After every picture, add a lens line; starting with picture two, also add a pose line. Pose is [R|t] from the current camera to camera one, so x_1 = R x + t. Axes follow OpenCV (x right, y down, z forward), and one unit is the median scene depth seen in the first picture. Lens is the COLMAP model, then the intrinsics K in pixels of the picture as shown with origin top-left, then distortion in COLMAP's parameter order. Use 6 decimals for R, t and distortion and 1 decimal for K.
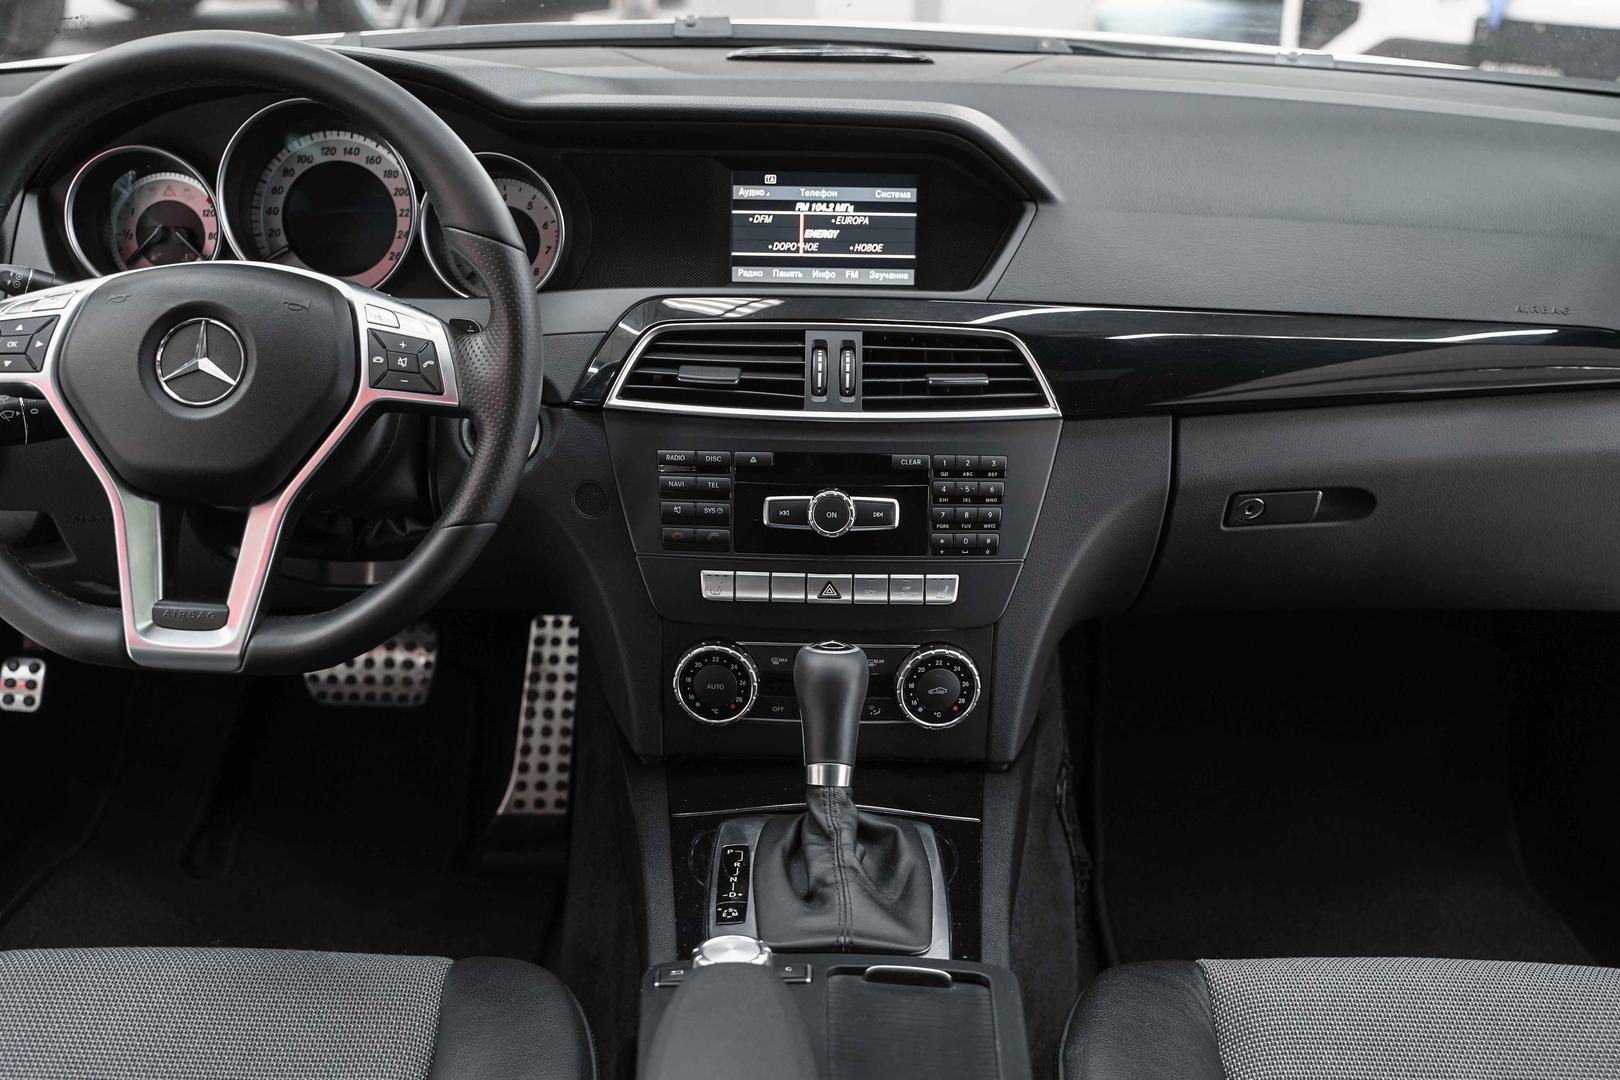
lens RADIAL K [[1805.1, 0, 807.3], [0, 1805.1, 539.3], [0, 0, 1]] dist [0.009684, 0.000000]
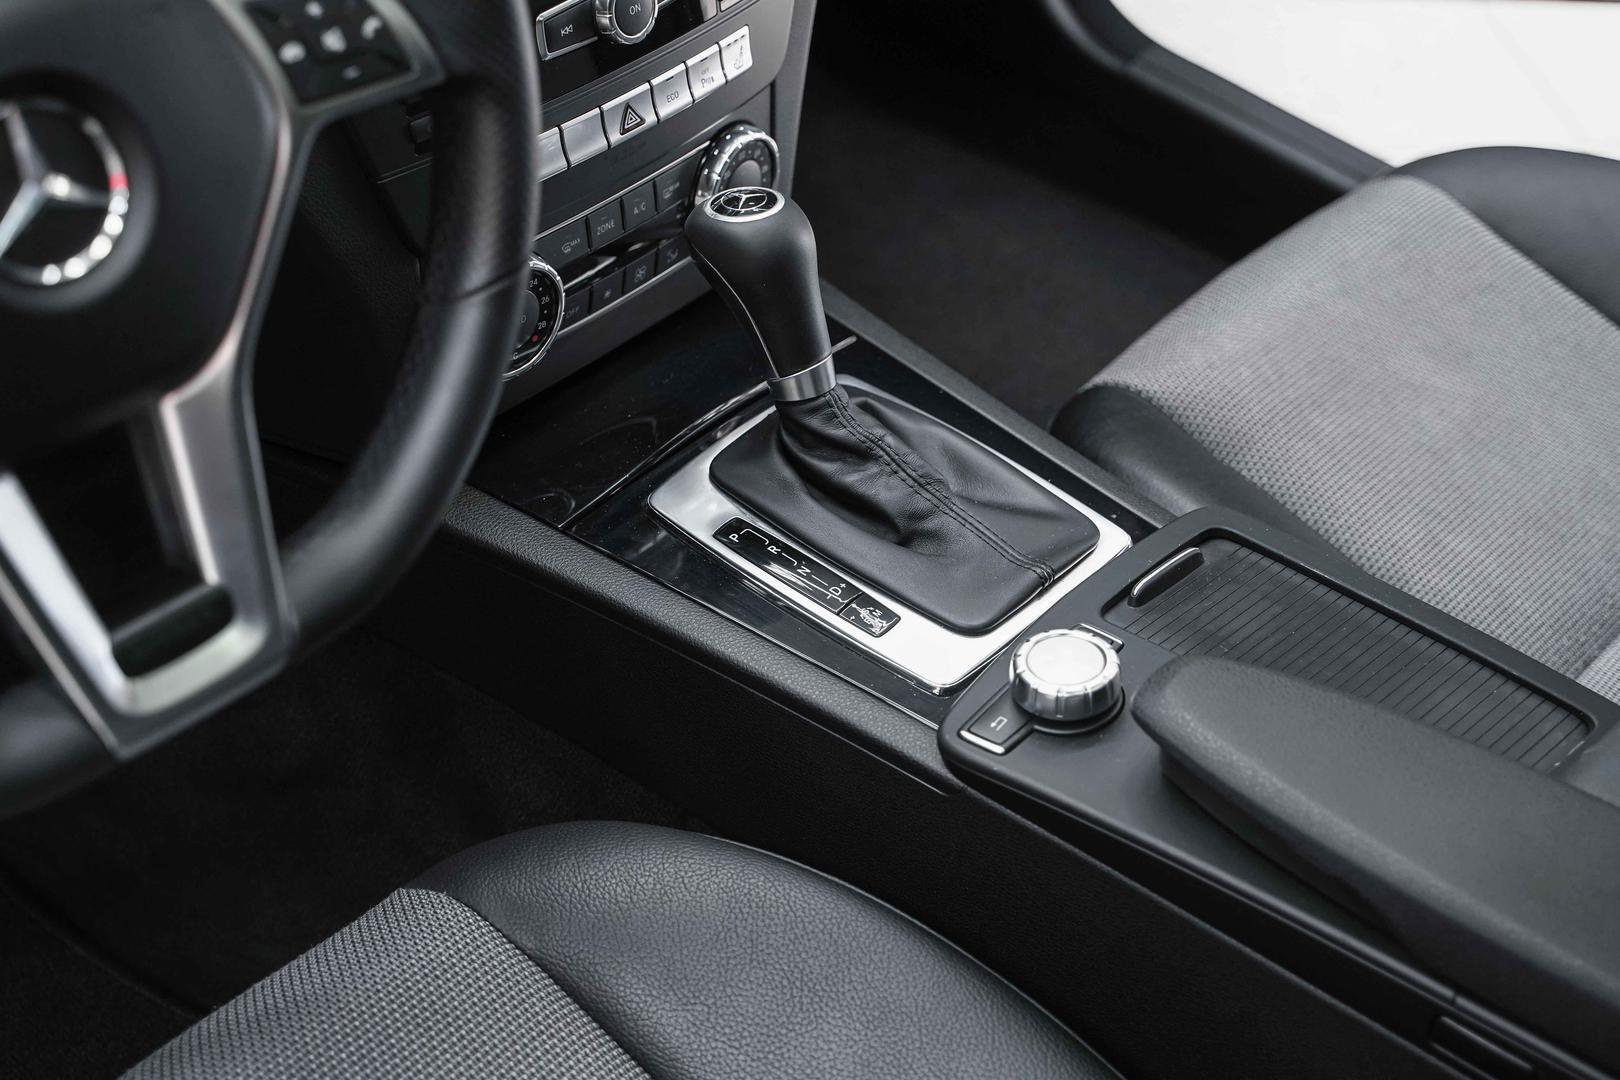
lens RADIAL K [[2630.3, 0, 811.7], [0, 2630.3, 539.2], [0, 0, 1]] dist [-0.209645, 0.000000]
pose [[0.639901, -0.469164, 0.608614, -0.600823], [0.197342, 0.865761, 0.459905, -0.264777], [-0.742686, -0.174189, 0.646588, 0.324647]]
